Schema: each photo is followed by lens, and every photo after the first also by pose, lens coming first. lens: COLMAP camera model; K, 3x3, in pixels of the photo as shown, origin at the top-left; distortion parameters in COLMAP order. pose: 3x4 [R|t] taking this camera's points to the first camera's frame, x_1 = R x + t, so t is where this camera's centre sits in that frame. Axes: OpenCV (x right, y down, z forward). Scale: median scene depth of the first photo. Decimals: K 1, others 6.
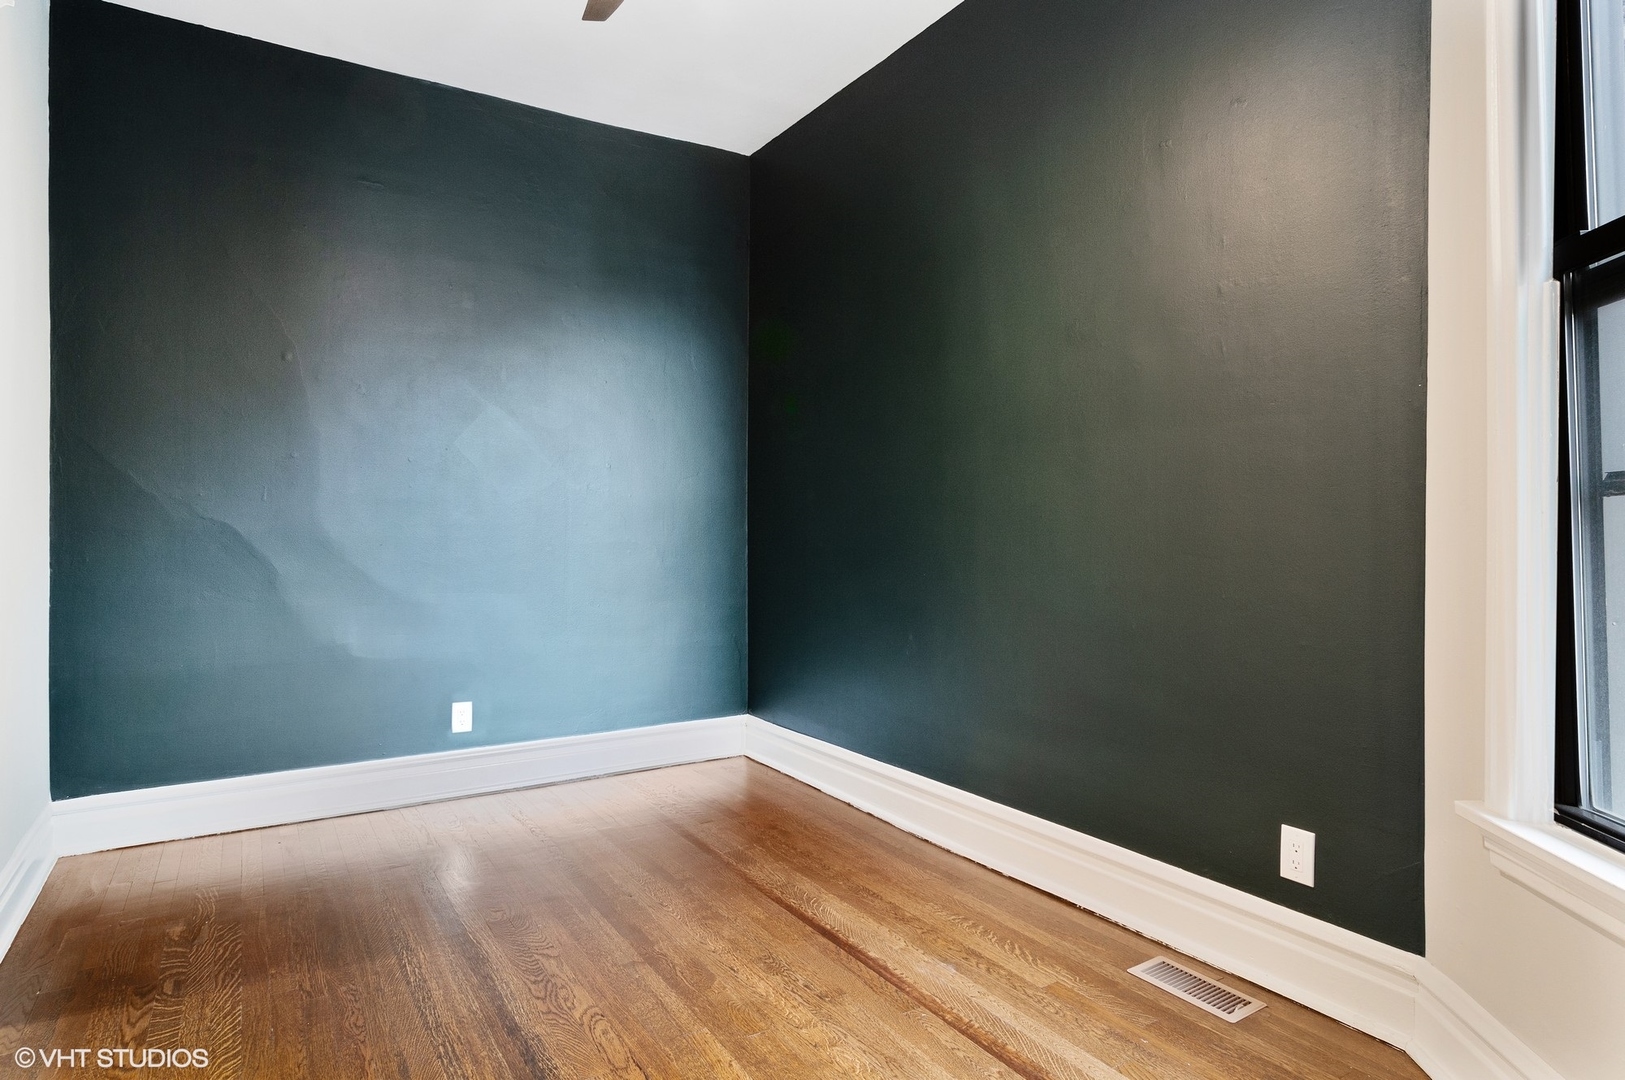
lens RADIAL K [[883.1, 0, 811.0], [0, 883.1, 533.0], [0, 0, 1]] dist [0.000582, 0.005776]
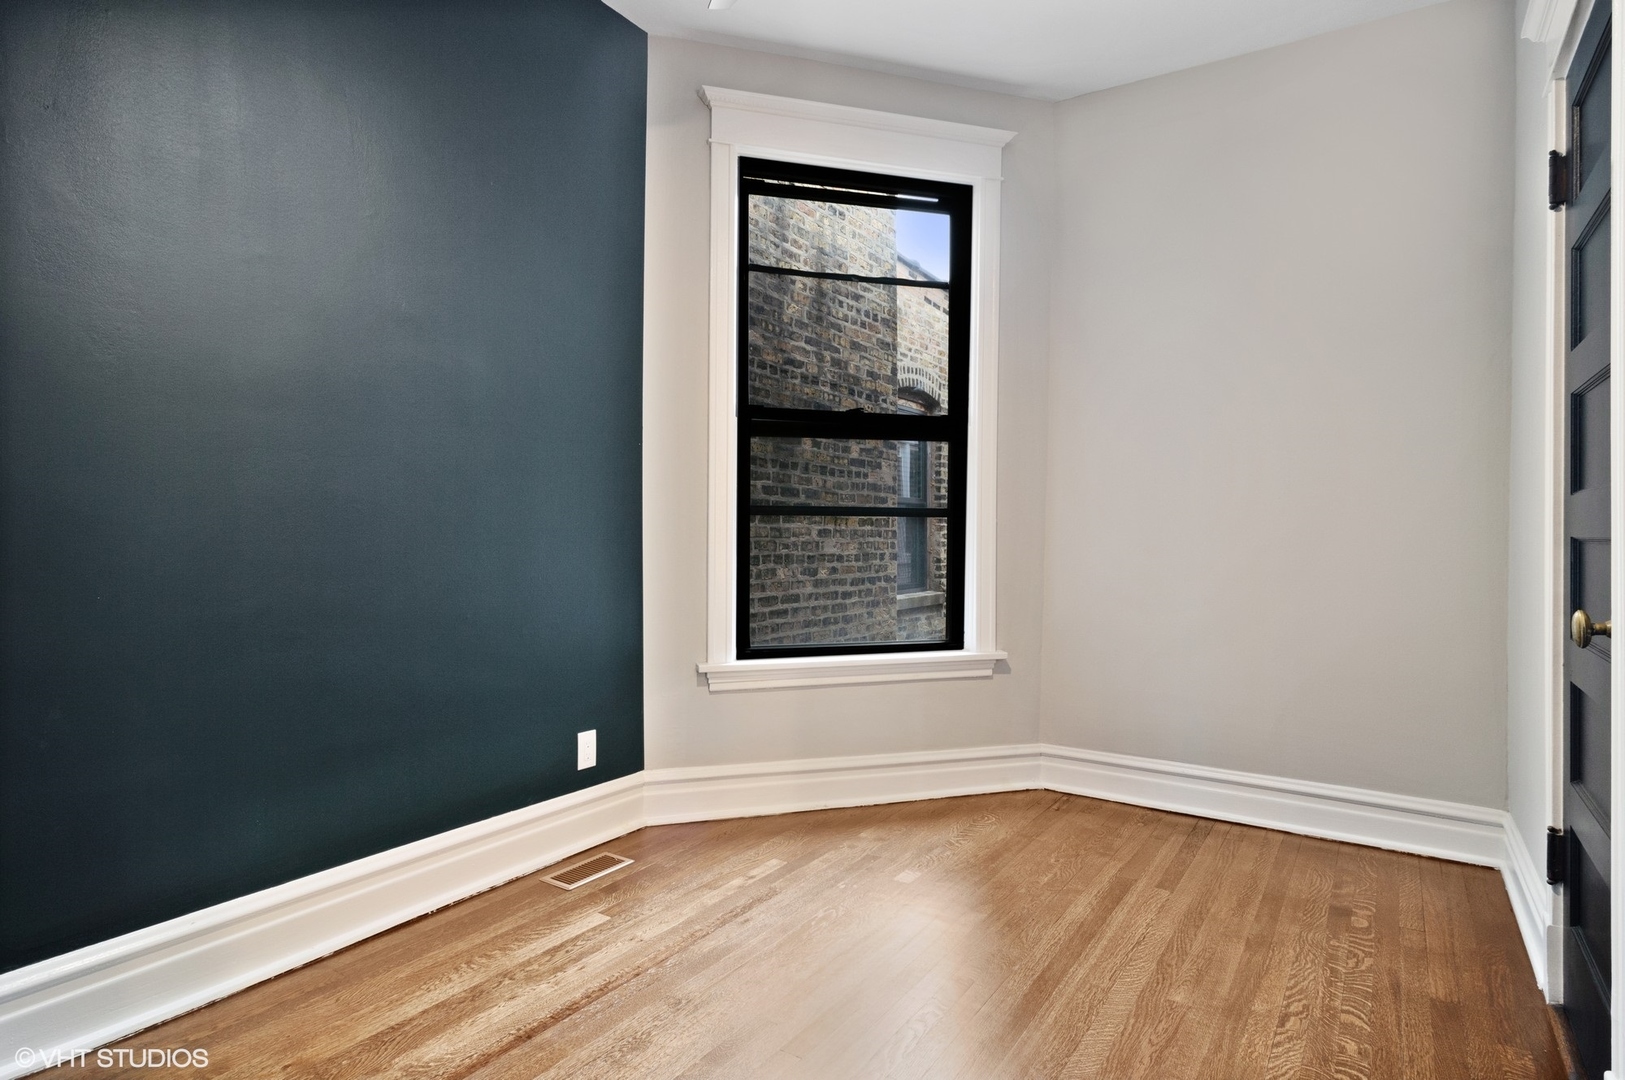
lens RADIAL K [[883.1, 0, 811.6], [0, 883.1, 532.0], [0, 0, 1]] dist [0.000582, 0.005776]
pose [[-0.395212, -0.016189, 0.918447, -0.826271], [-0.008704, 0.999866, 0.013878, -0.015708], [-0.918549, -0.002510, -0.395300, 1.100890]]
